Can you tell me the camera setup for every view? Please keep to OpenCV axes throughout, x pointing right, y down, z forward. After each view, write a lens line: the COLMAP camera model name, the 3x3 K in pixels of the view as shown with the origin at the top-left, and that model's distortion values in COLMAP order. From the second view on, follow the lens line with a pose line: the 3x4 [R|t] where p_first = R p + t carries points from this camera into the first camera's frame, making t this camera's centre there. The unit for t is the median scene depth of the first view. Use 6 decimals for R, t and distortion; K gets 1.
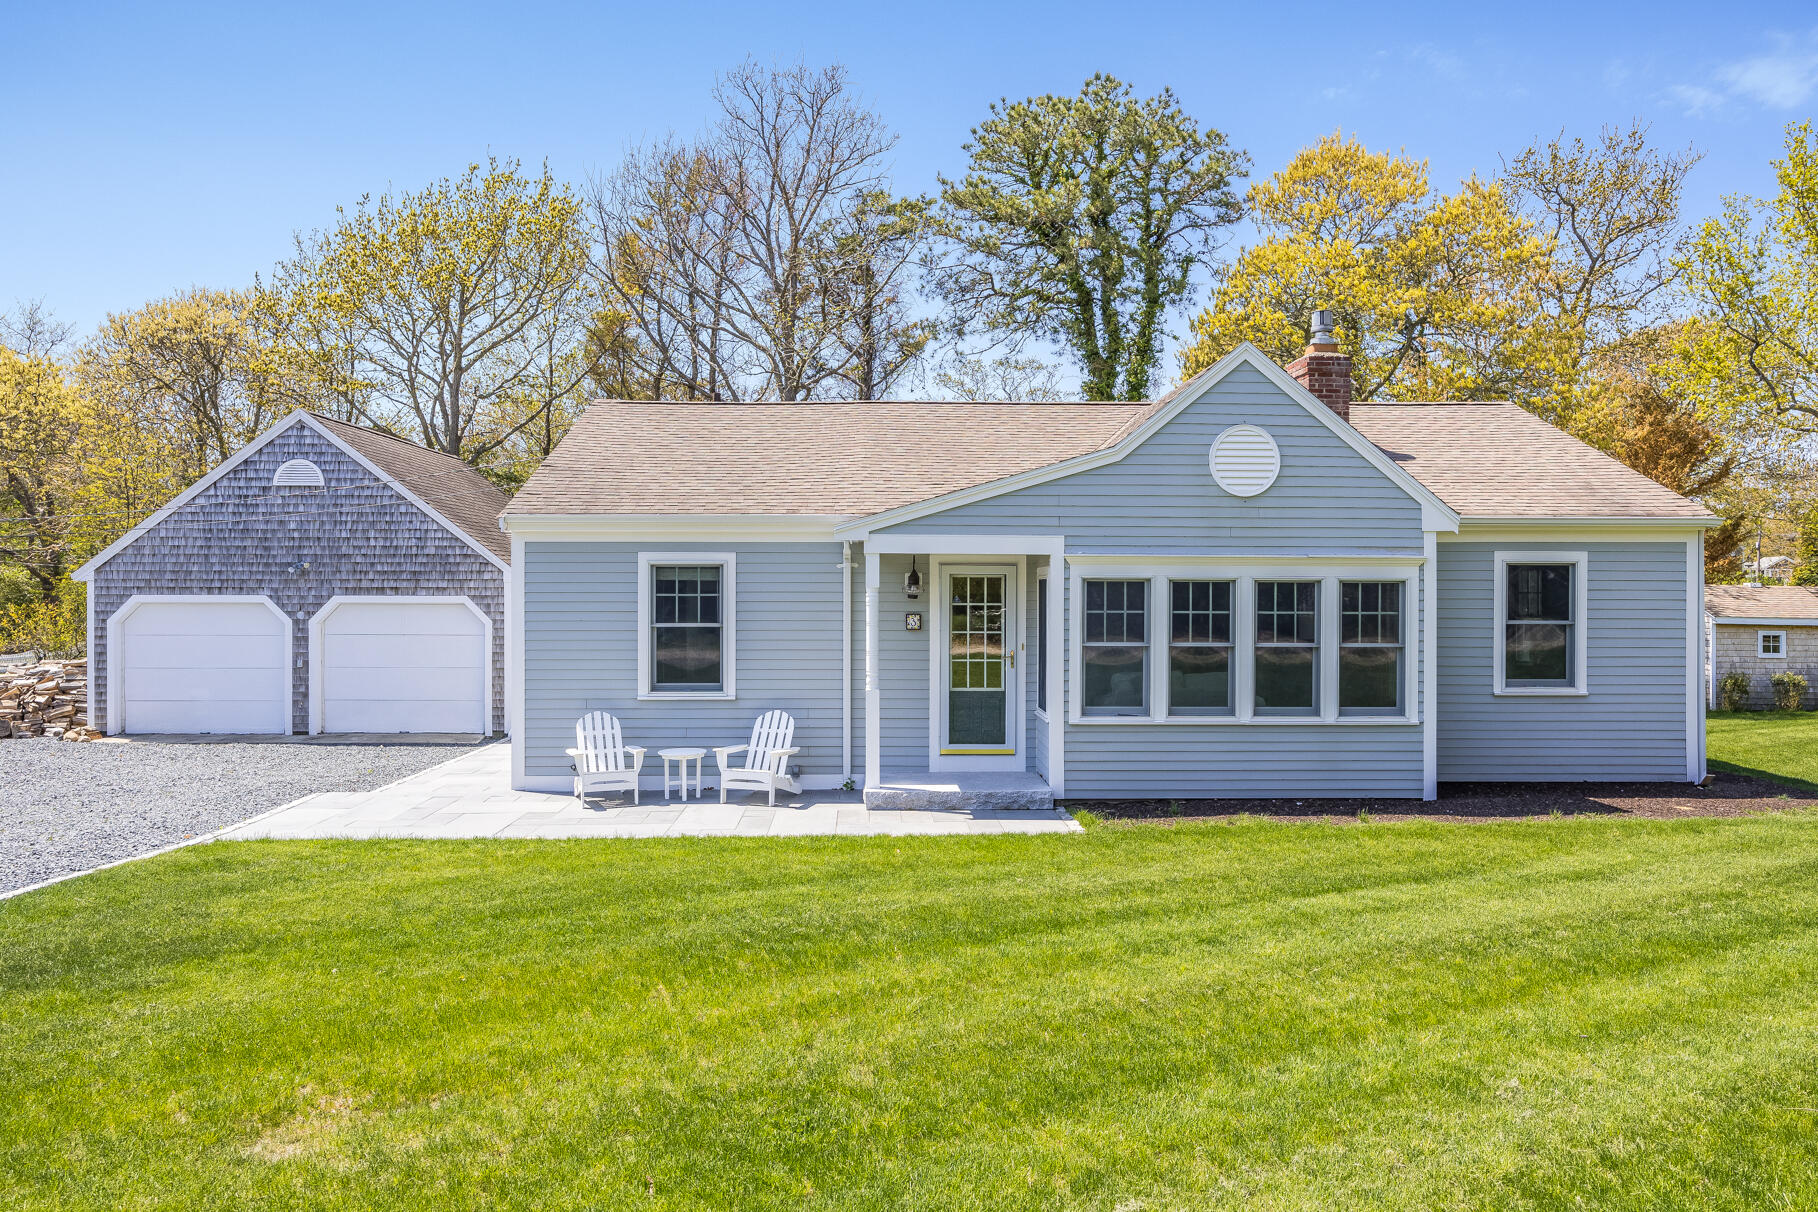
lens RADIAL K [[1246.7, 0, 907.7], [0, 1246.7, 594.7], [0, 0, 1]] dist [-0.001741, 0.001456]
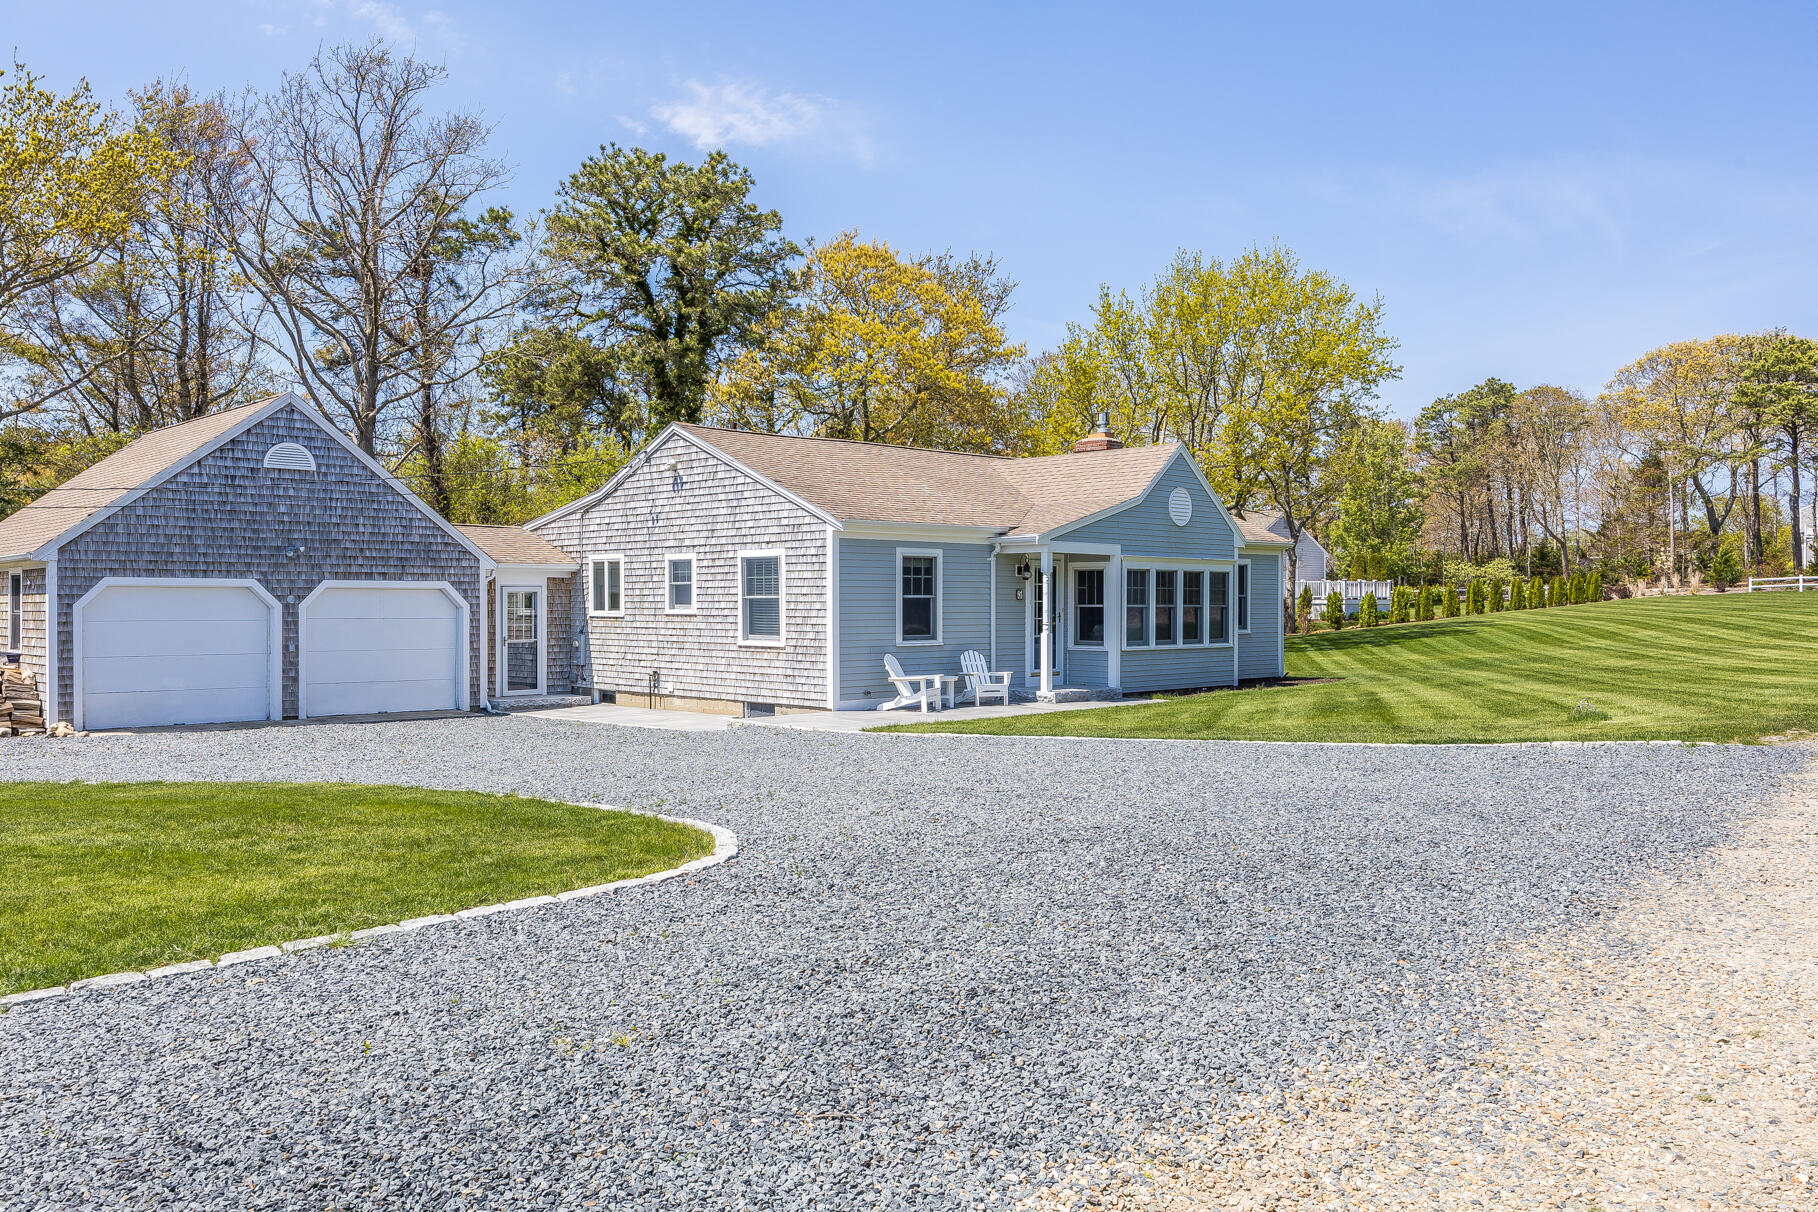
lens RADIAL K [[1439.1, 0, 910.4], [0, 1439.1, 605.8], [0, 0, 1]] dist [-0.005578, -0.002271]
pose [[0.726110, -0.001791, 0.687577, -0.917182], [0.004233, 0.999989, -0.001866, 0.025763], [-0.687566, 0.004266, 0.726109, -0.173420]]
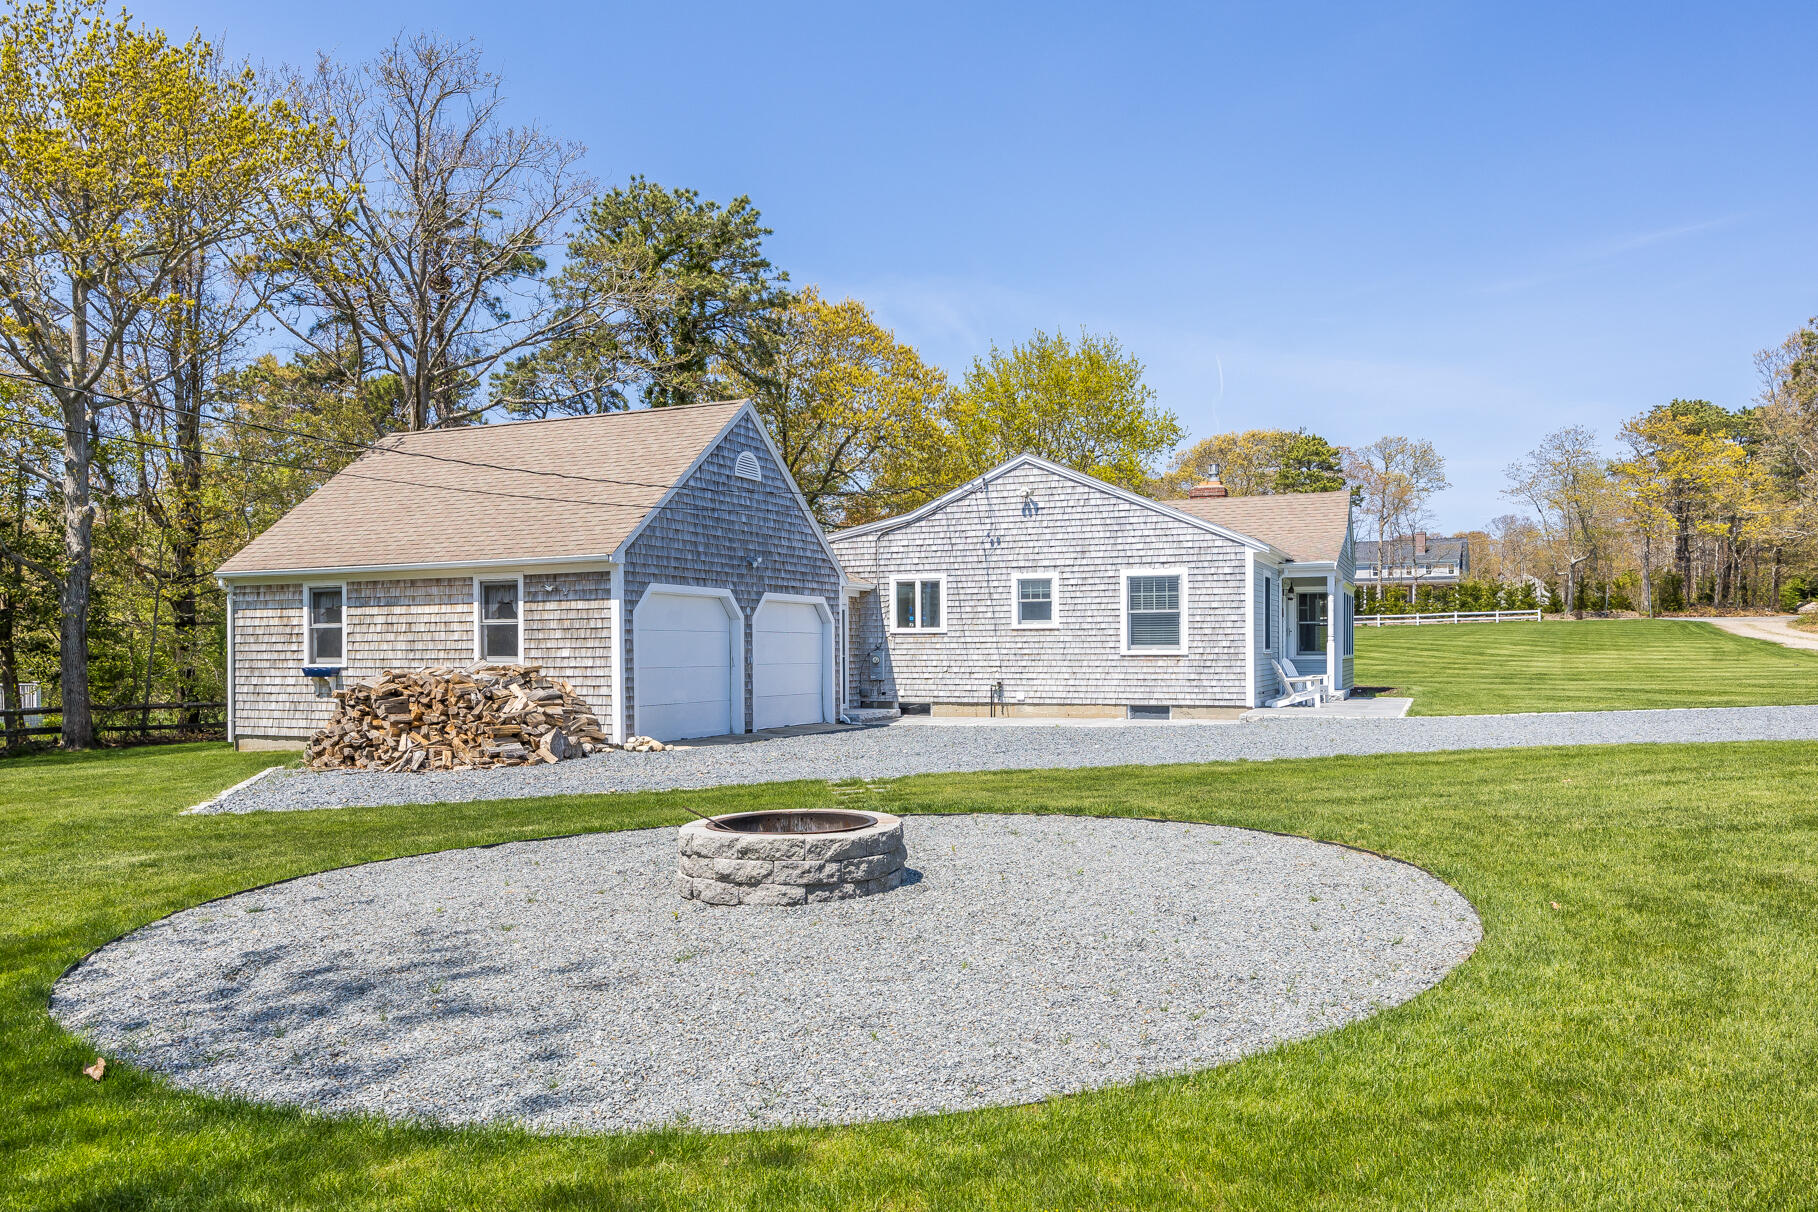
lens RADIAL K [[1327.2, 0, 908.2], [0, 1327.2, 661.0], [0, 0, 1]] dist [-0.006734, -0.005850]
pose [[0.399300, -0.010687, 0.916758, -1.395840], [0.010779, 0.999918, 0.006961, 0.050021], [-0.916757, 0.007102, 0.399382, 0.467666]]
